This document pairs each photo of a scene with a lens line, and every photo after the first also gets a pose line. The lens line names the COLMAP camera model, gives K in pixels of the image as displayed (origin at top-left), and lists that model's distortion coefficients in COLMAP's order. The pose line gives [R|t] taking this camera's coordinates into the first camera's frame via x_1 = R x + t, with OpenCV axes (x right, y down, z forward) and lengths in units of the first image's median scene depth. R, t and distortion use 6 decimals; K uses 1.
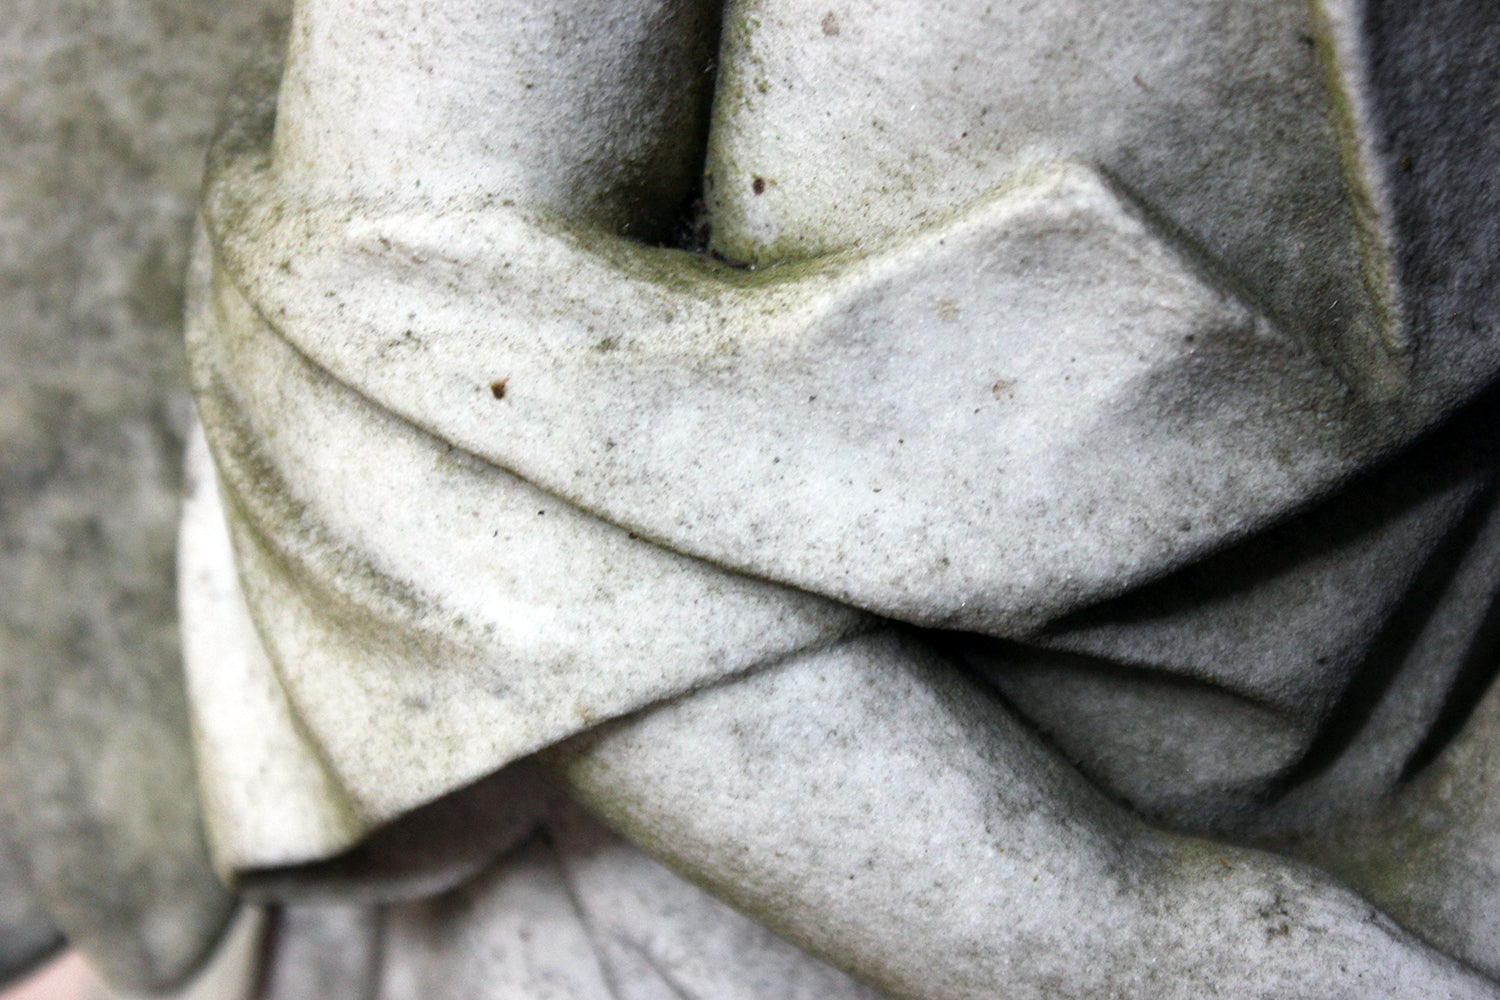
lens RADIAL K [[3345.3, 0, 751.4], [0, 3345.3, 459.7], [0, 0, 1]] dist [0.054065, 0.294369]
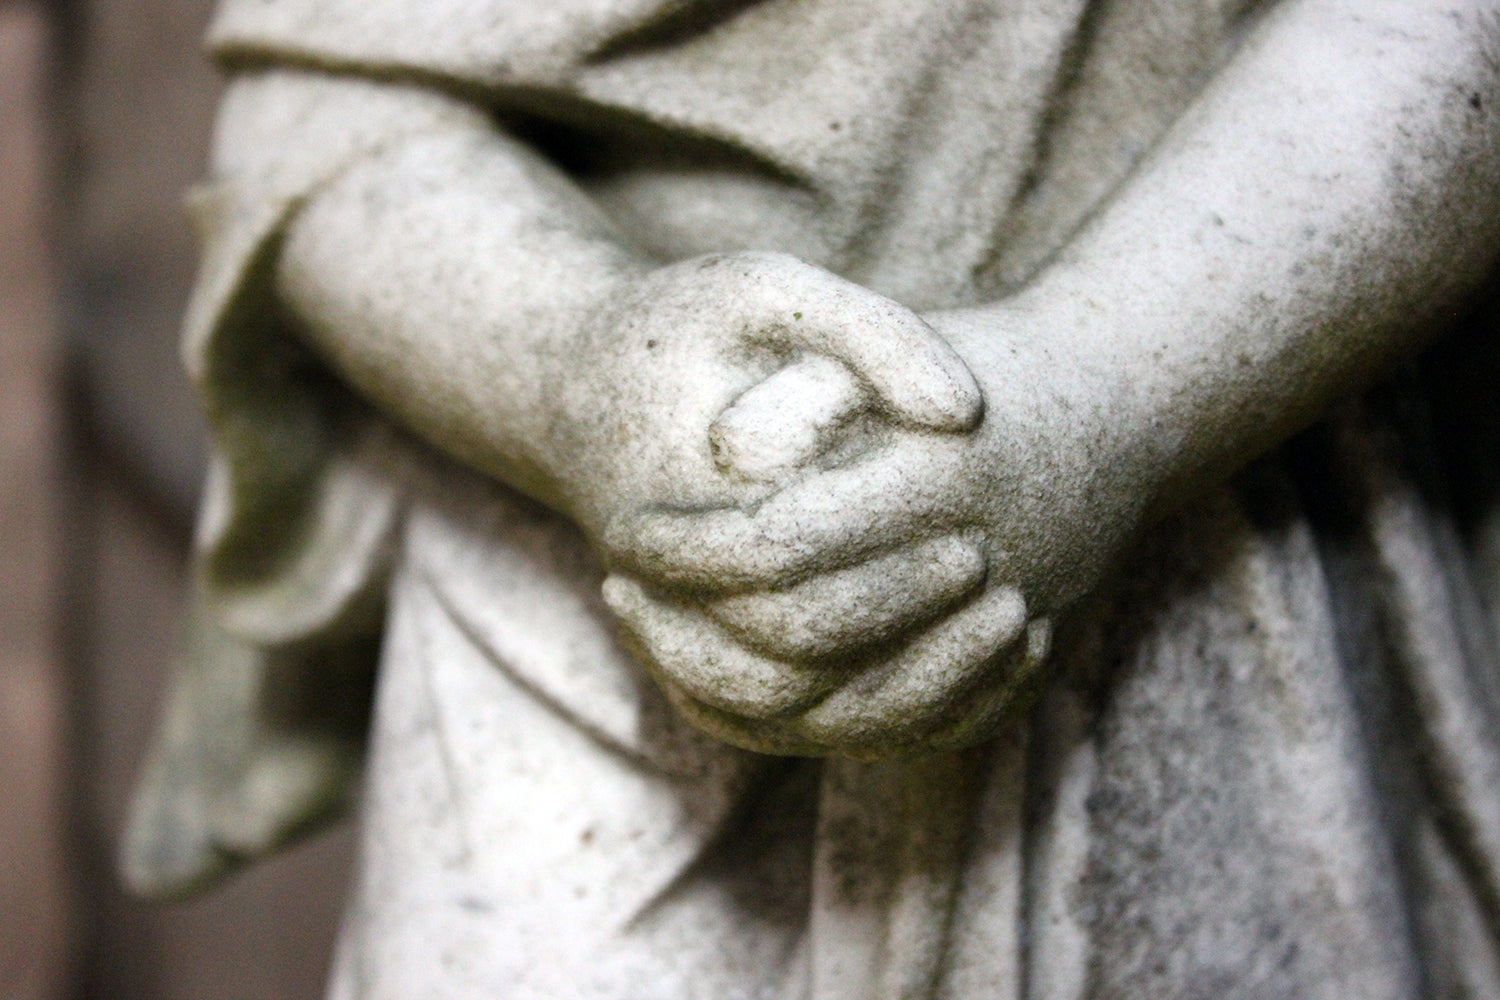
lens RADIAL K [[2622.1, 0, 751.6], [0, 2622.1, 498.9], [0, 0, 1]] dist [-0.013399, 0.305064]
pose [[0.849376, -0.107926, -0.516636, 0.623467], [-0.212961, 0.825565, -0.522581, 0.668821], [0.482917, 0.553891, 0.678231, 0.473185]]
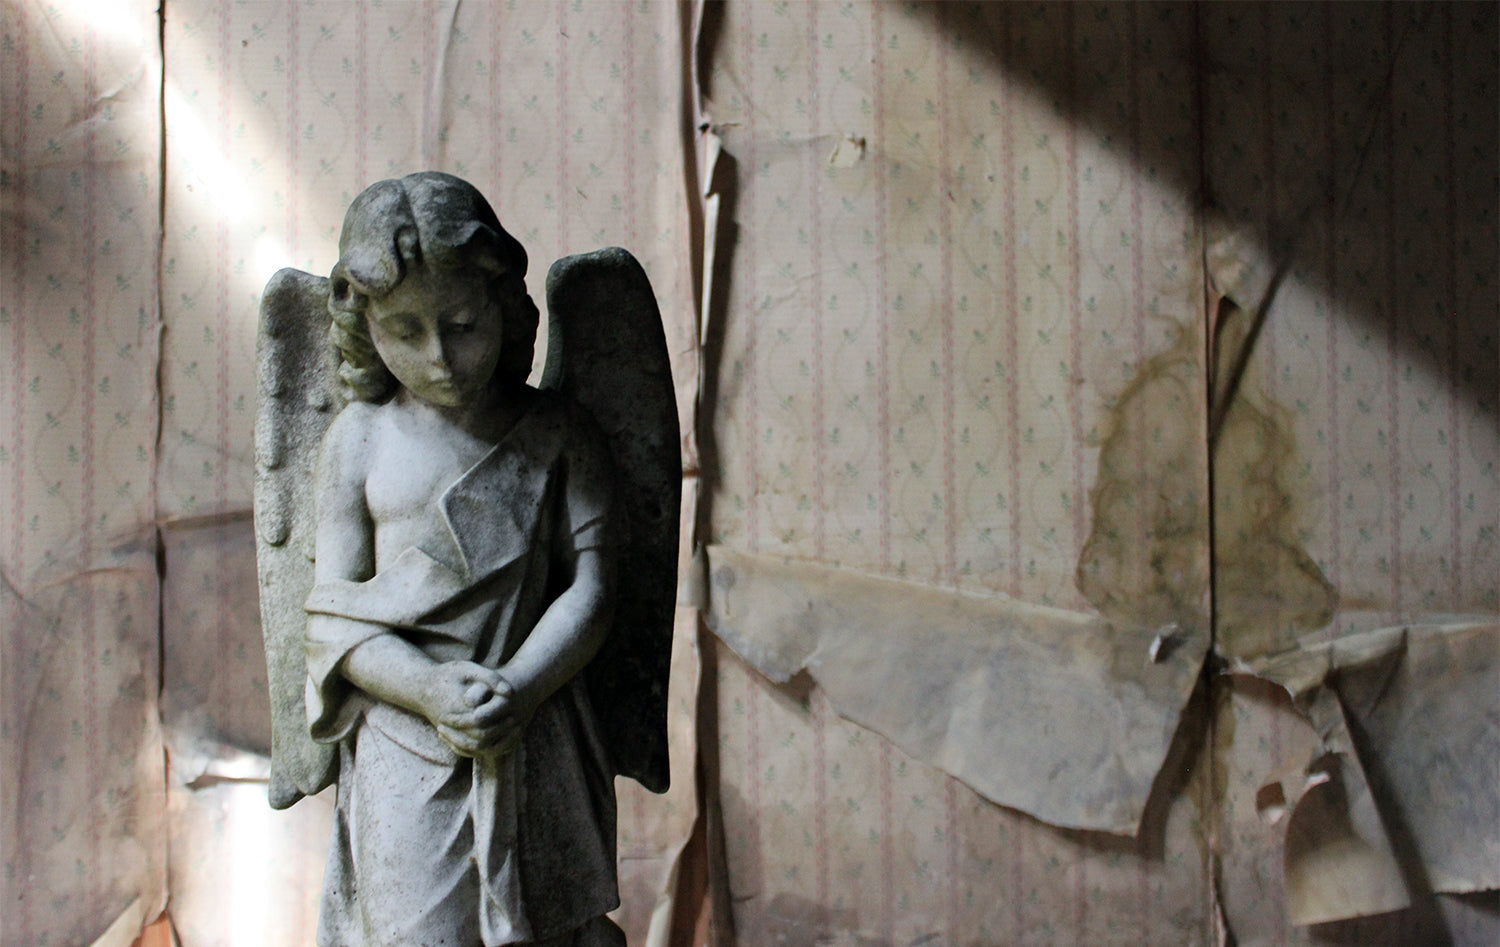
lens RADIAL K [[1679.1, 0, 682.9], [0, 1679.1, 515.5], [0, 0, 1]] dist [-0.038504, 0.033391]
pose [[0.967885, -0.172805, -0.182586, 1.140819], [0.031203, 0.803254, -0.594818, 1.711609], [0.249451, 0.570018, 0.782849, -1.353839]]
